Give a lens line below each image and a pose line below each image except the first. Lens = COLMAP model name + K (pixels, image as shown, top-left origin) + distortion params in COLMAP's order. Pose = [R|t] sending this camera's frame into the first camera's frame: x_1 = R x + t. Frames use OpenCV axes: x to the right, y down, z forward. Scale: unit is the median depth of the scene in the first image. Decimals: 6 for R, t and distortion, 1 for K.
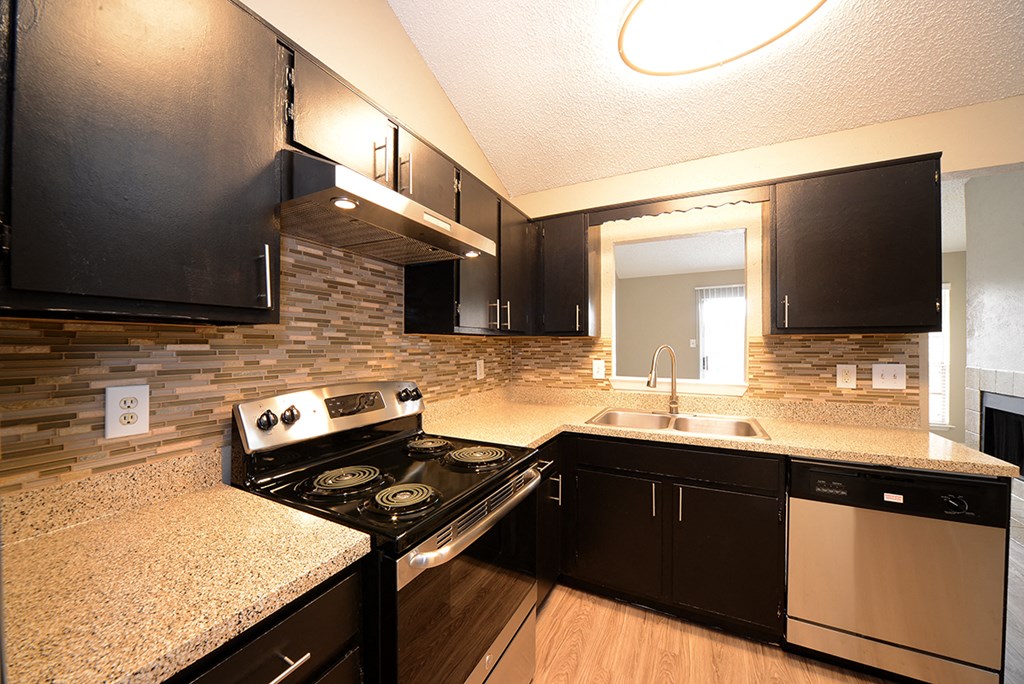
lens RADIAL K [[368.5, 0, 513.0], [0, 368.5, 345.6], [0, 0, 1]] dist [-0.014194, 0.000046]
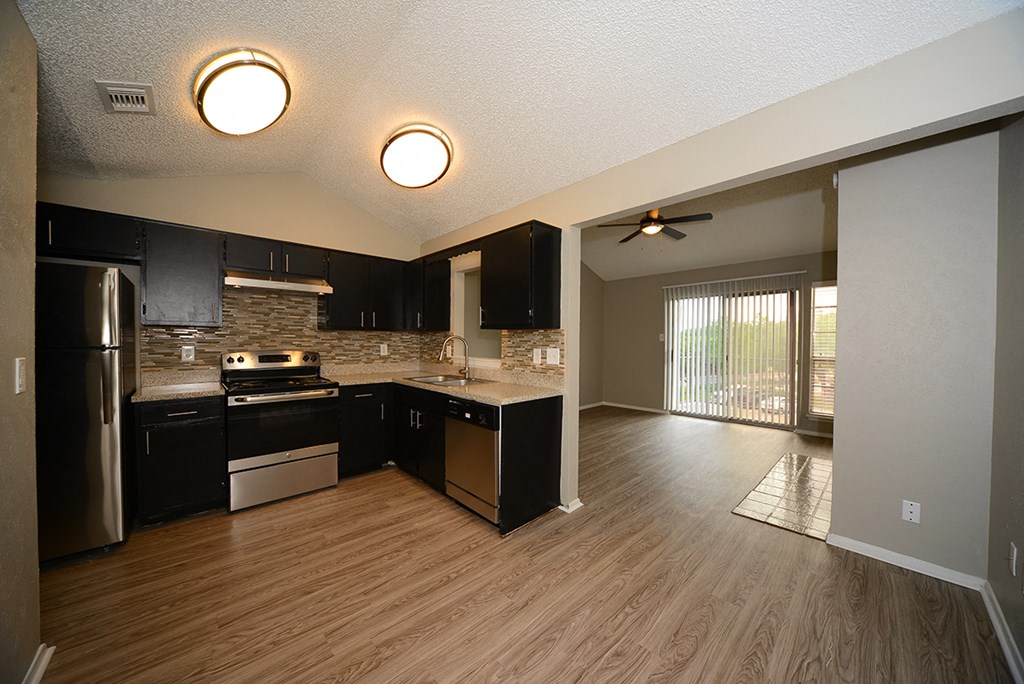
lens RADIAL K [[355.3, 0, 513.2], [0, 355.3, 344.9], [0, 0, 1]] dist [-0.008530, 0.000387]
pose [[0.936000, 0.012568, -0.351776, 1.524697], [-0.008584, 0.999880, 0.012881, 0.019214], [0.351896, -0.009037, 0.935995, -0.519635]]
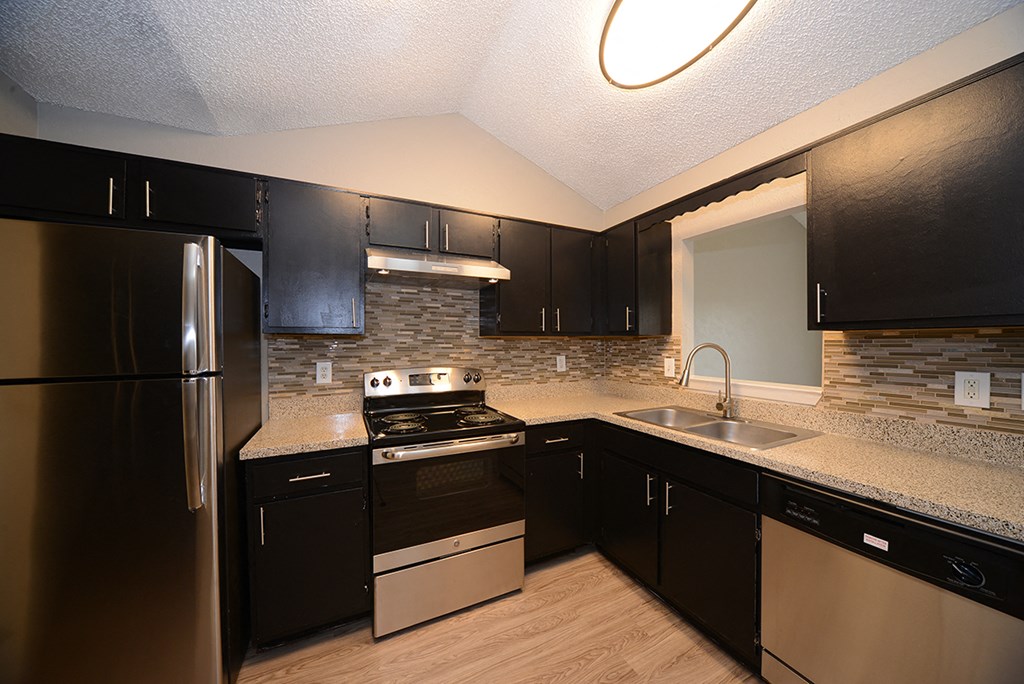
lens RADIAL K [[355.3, 0, 516.9], [0, 355.3, 345.4], [0, 0, 1]] dist [-0.008530, 0.000387]
pose [[0.800276, 0.001921, -0.599629, 0.704042], [0.001931, 0.999981, 0.005780, -0.004009], [0.599629, -0.005784, 0.800258, -0.046365]]
